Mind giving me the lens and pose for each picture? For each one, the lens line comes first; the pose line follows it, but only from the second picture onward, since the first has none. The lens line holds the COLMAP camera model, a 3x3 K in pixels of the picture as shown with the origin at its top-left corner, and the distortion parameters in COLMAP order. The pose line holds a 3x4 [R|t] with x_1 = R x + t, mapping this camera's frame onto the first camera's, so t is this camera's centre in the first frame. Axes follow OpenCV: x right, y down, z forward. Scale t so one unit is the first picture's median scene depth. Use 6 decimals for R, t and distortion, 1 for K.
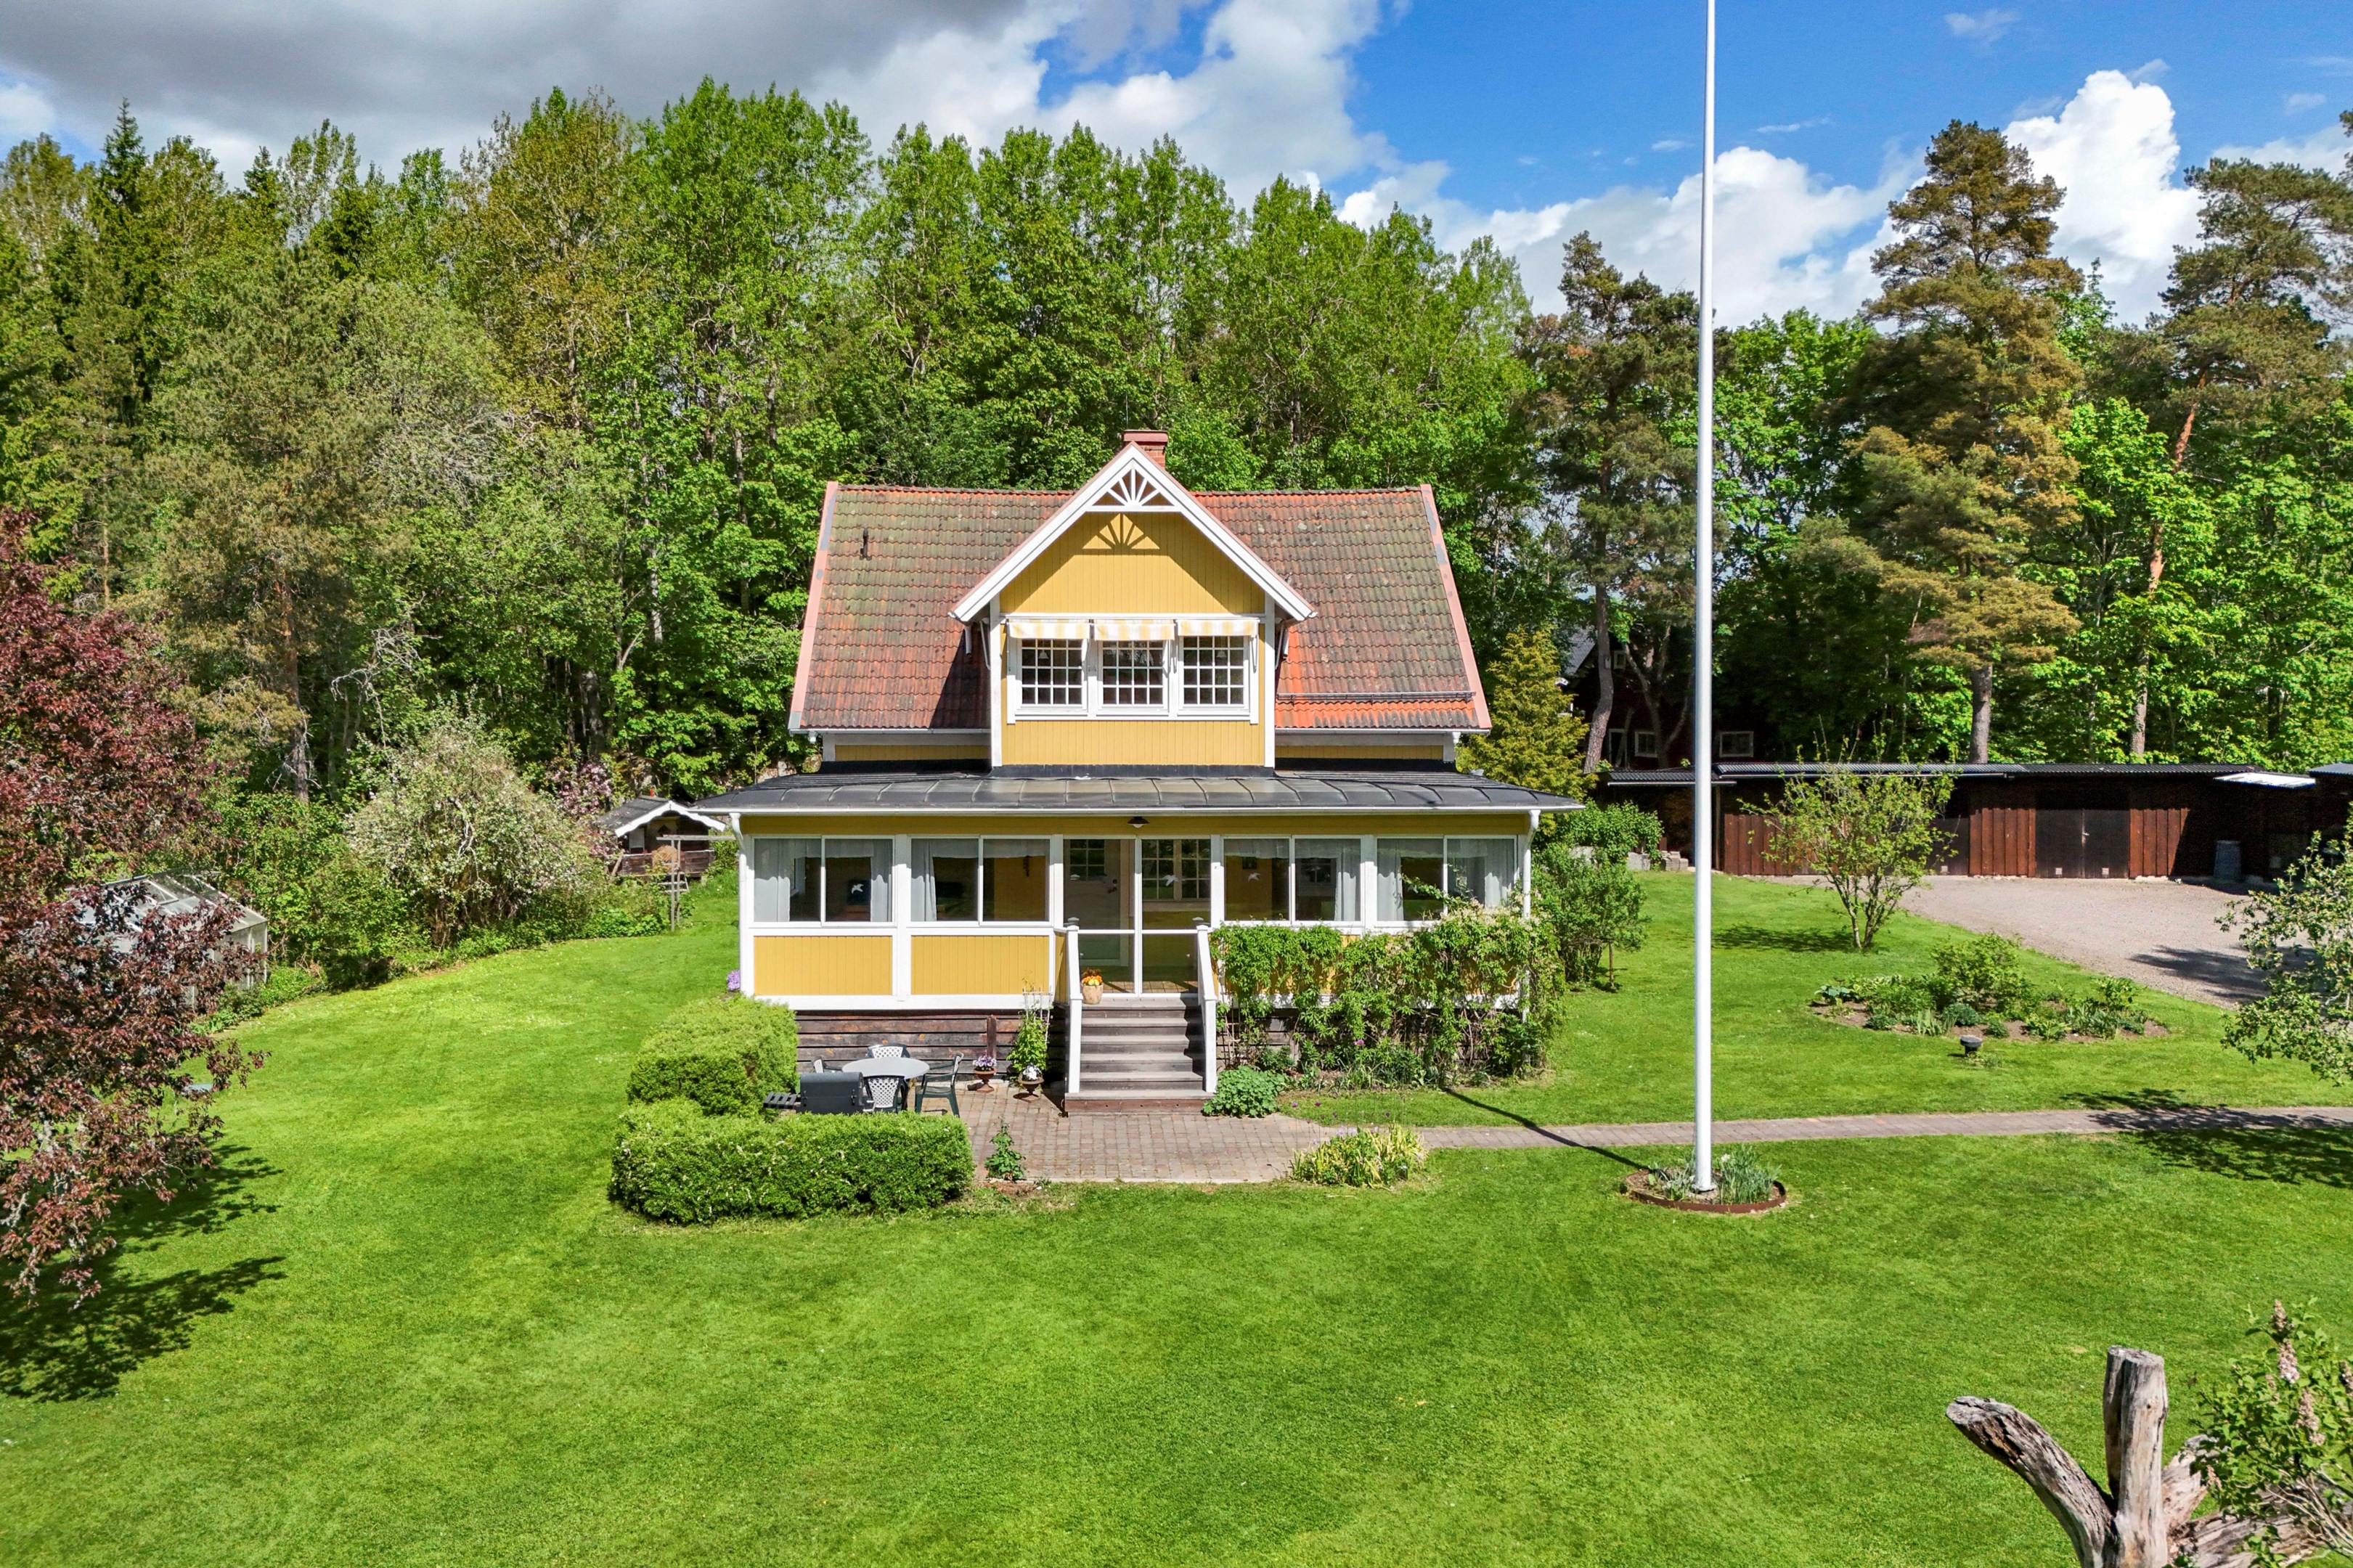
lens RADIAL K [[1749.0, 0, 1167.9], [0, 1749.0, 710.6], [0, 0, 1]] dist [0.048994, -0.003661]
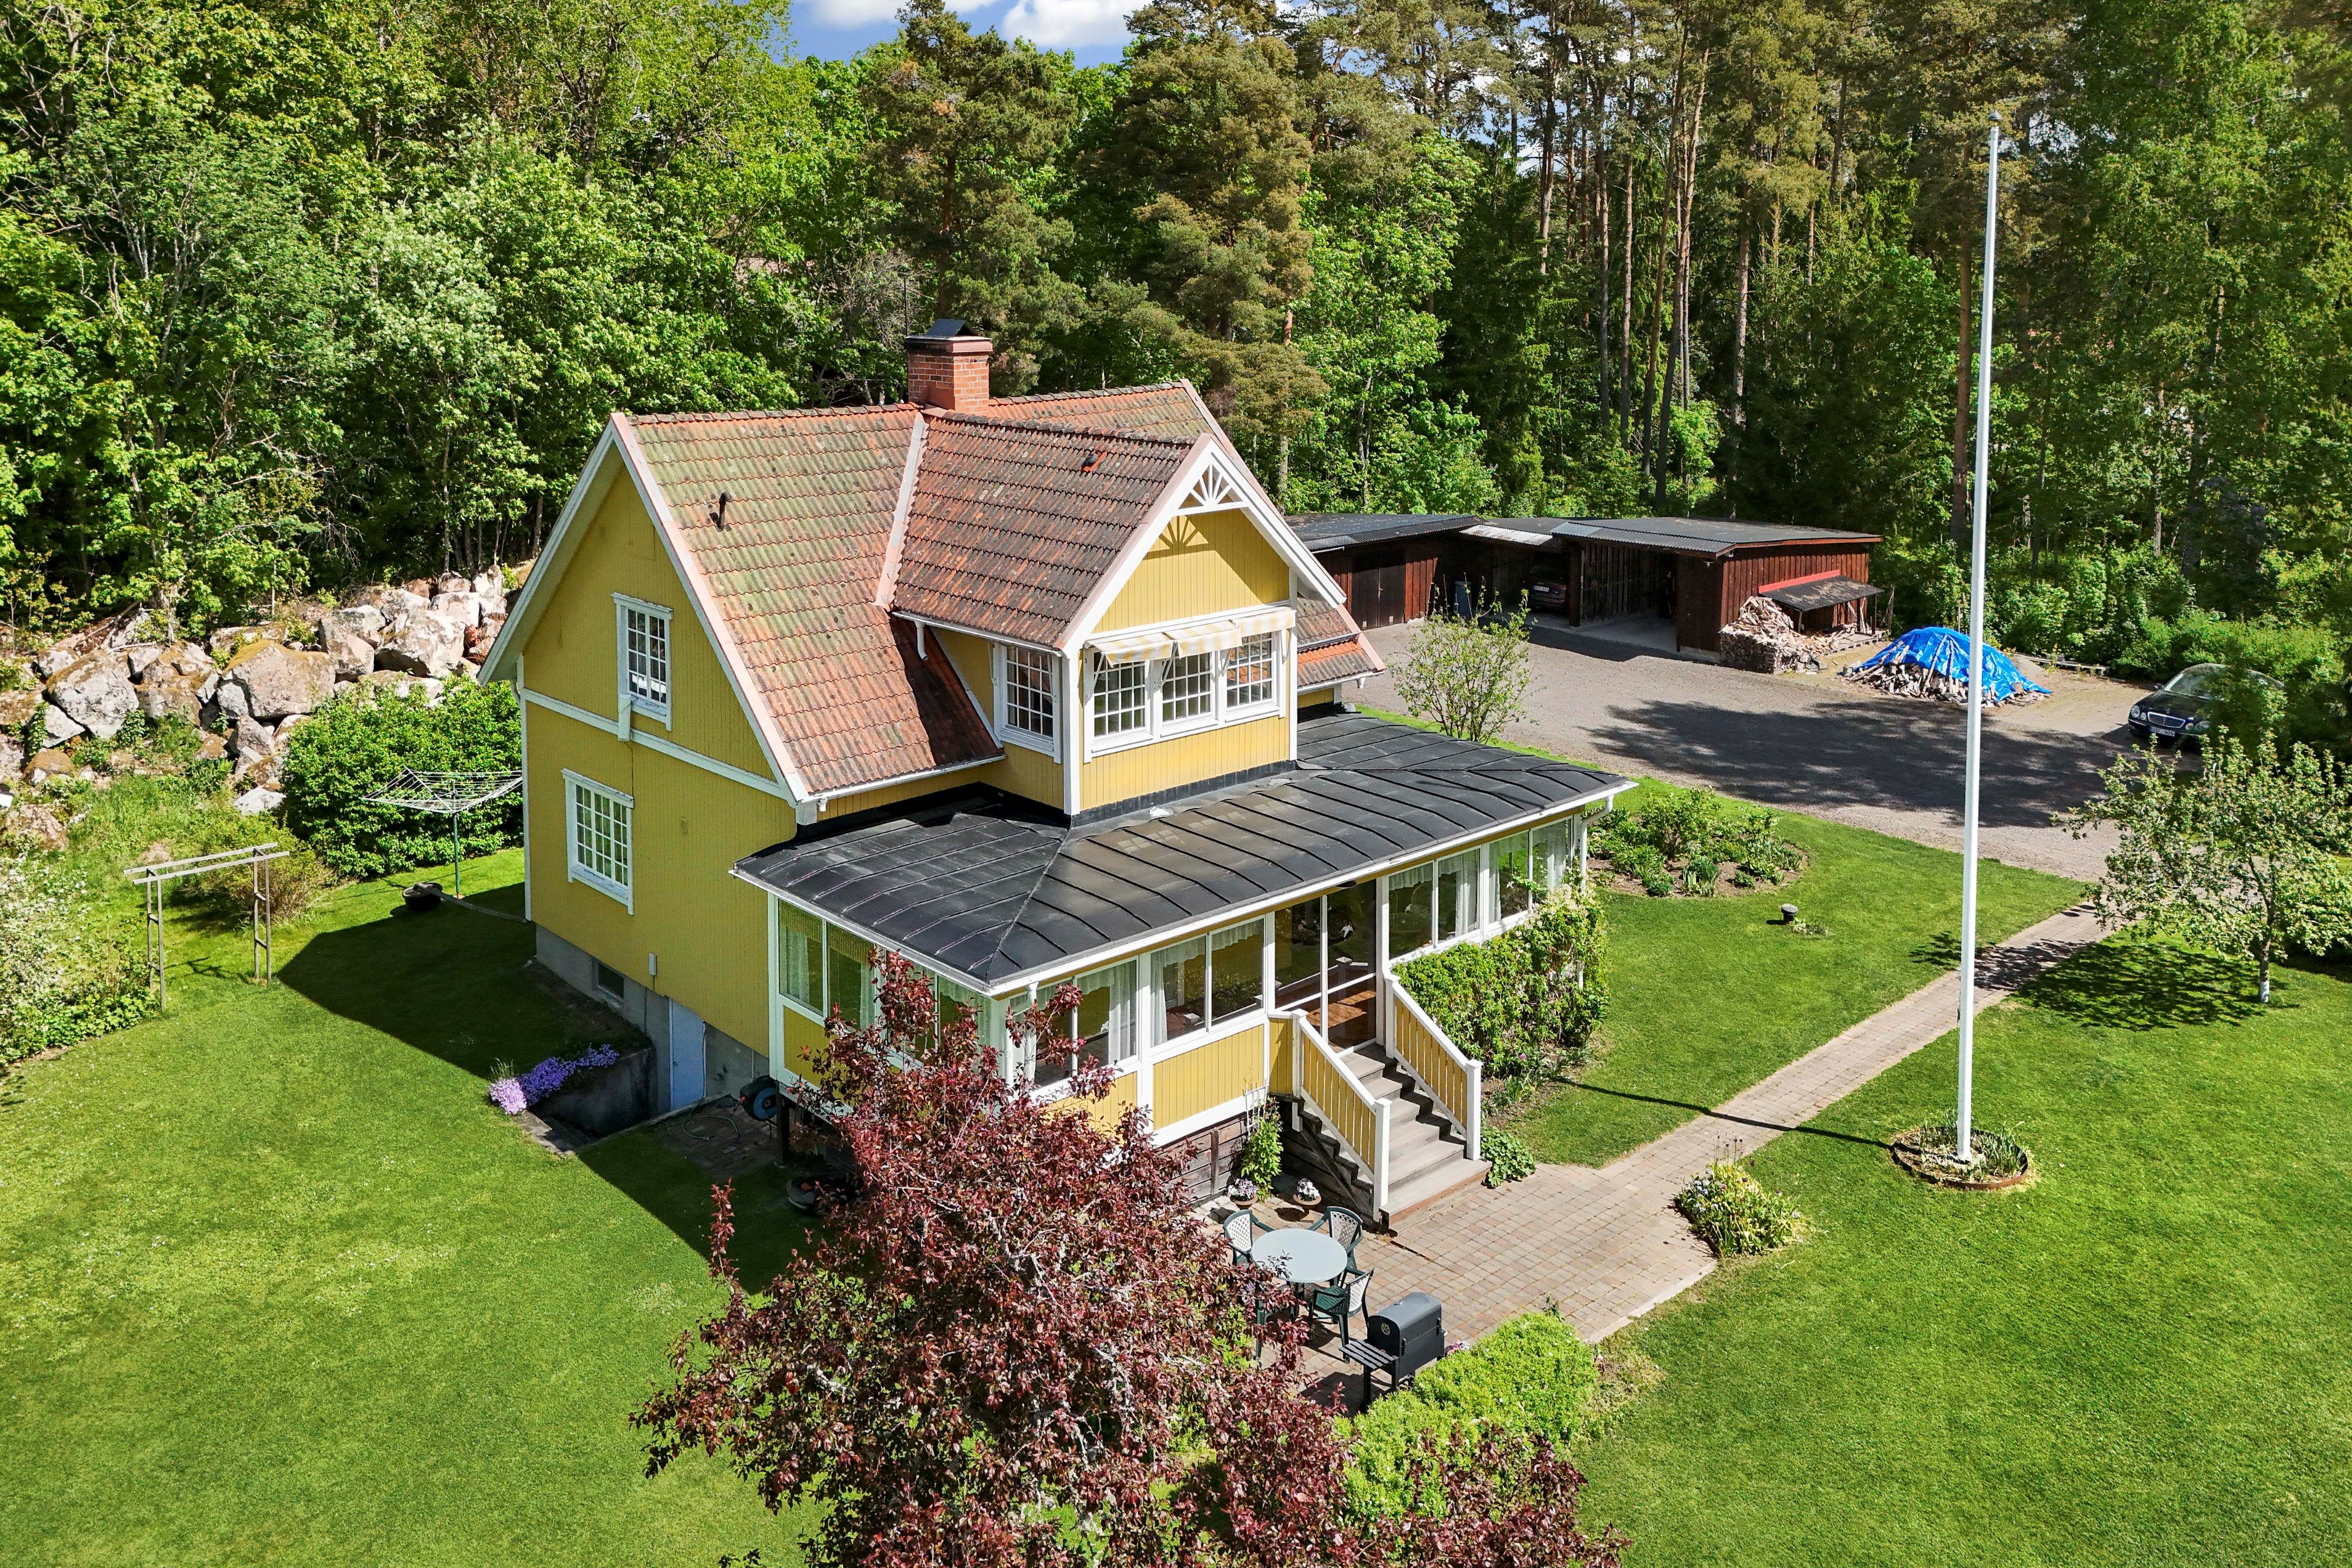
lens RADIAL K [[1931.4, 0, 1147.1], [0, 1931.4, 383.1], [0, 0, 1]] dist [0.027819, -0.005408]
pose [[0.763644, -0.041277, 0.644317, -0.673942], [0.000178, 0.997968, 0.063722, -0.240032], [-0.645637, -0.048546, 0.762099, 0.263378]]
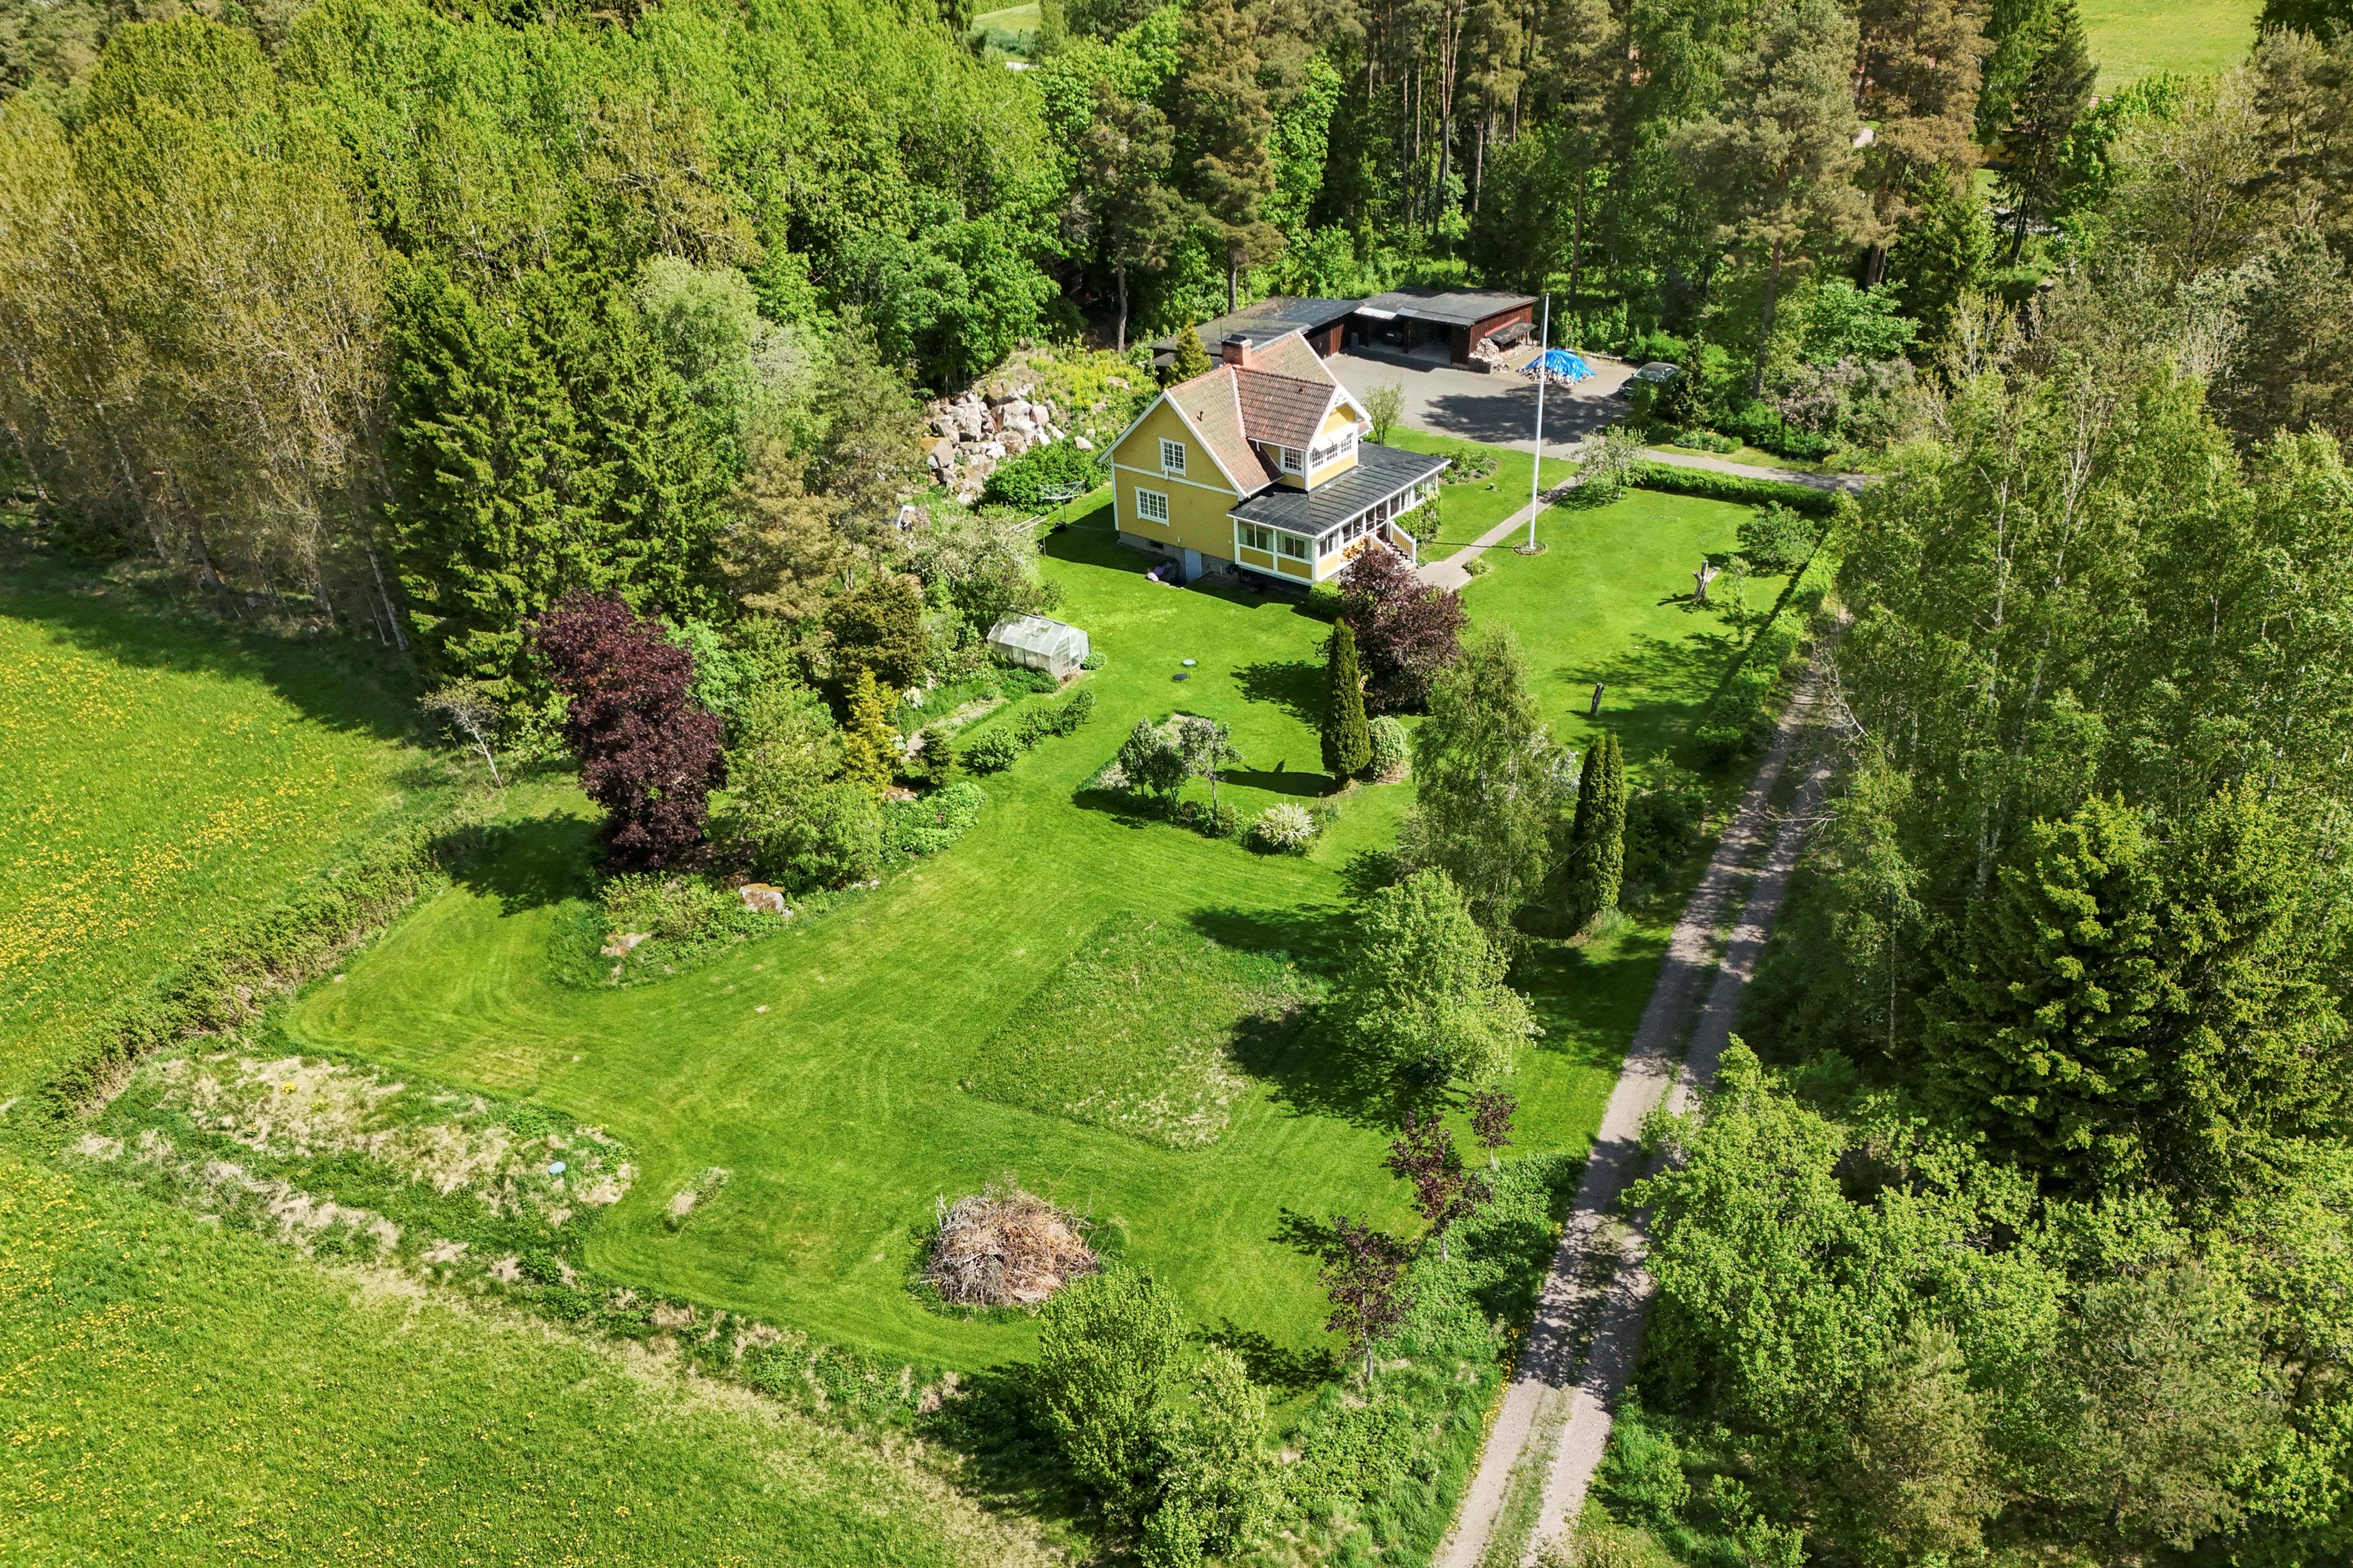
lens RADIAL K [[1709.6, 0, 1173.0], [0, 1709.6, 942.7], [0, 0, 1]] dist [0.059750, -0.004971]
pose [[0.651673, -0.464986, 0.599259, -2.580802], [0.063428, 0.820697, 0.567832, -1.111306], [-0.755844, -0.332031, 0.564319, -0.898252]]
